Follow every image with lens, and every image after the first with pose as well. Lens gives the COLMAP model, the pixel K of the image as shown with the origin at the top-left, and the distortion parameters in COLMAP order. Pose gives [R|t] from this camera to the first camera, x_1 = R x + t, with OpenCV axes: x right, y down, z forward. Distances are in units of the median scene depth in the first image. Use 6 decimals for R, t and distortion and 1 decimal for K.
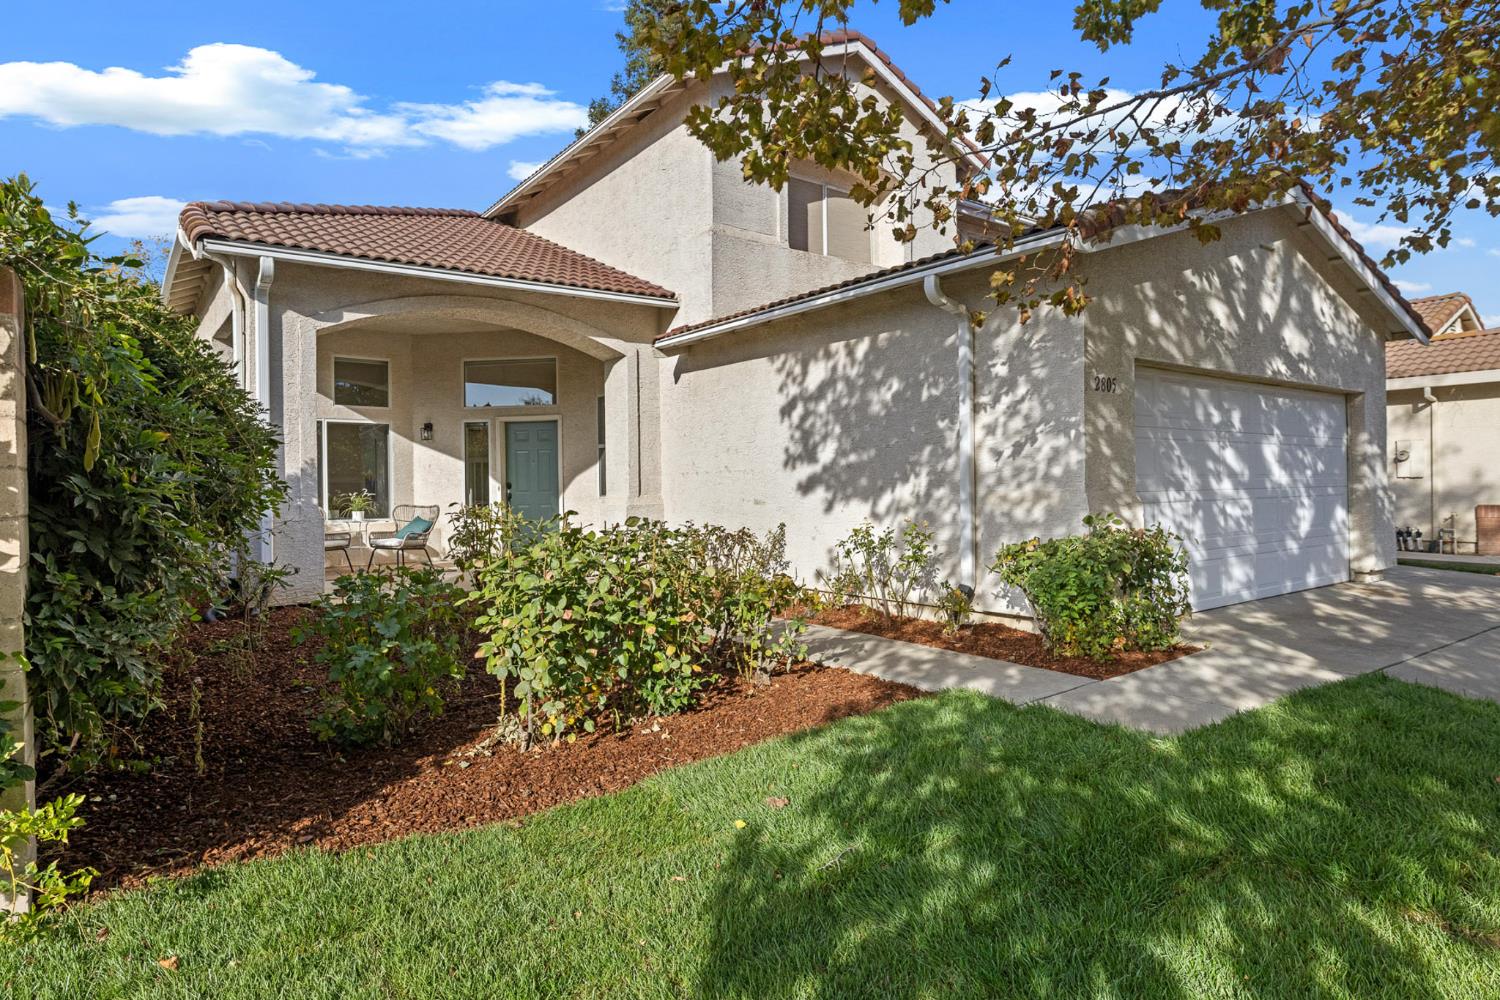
lens RADIAL K [[850.7, 0, 751.9], [0, 850.7, 493.2], [0, 0, 1]] dist [-0.001744, -0.000071]
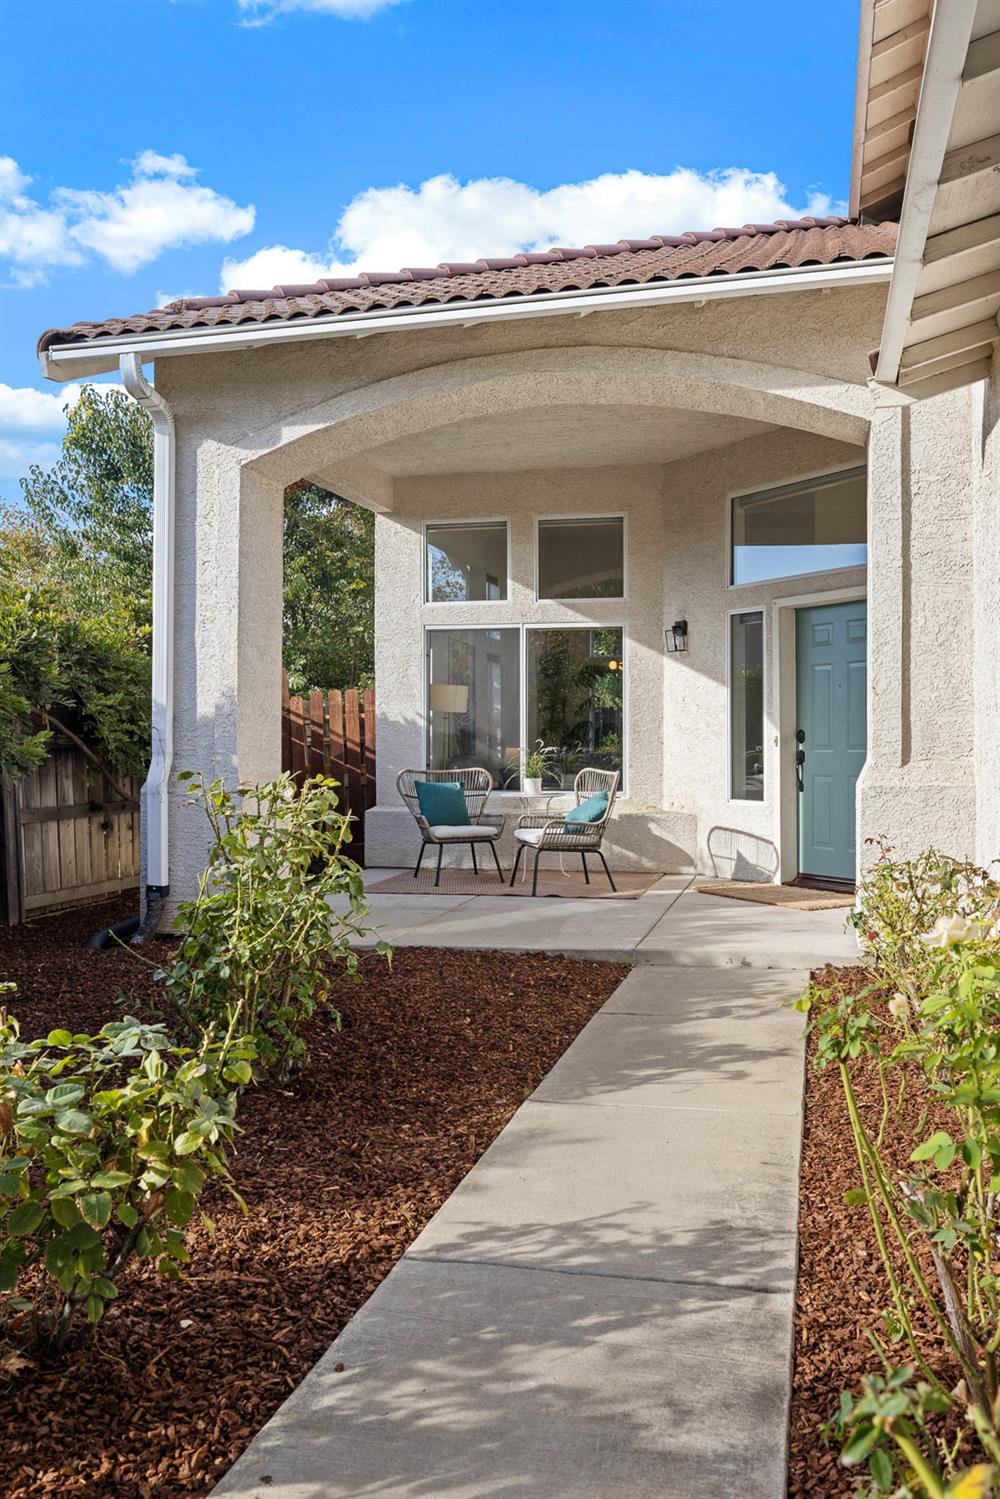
lens RADIAL K [[1254.6, 0, 501.6], [0, 1254.6, 747.5], [0, 0, 1]] dist [-0.016299, -0.003493]
pose [[0.627753, 0.013999, -0.778287, 0.193870], [-0.011966, 0.999894, 0.008333, -0.006695], [0.778321, 0.004082, 0.627853, 0.440090]]
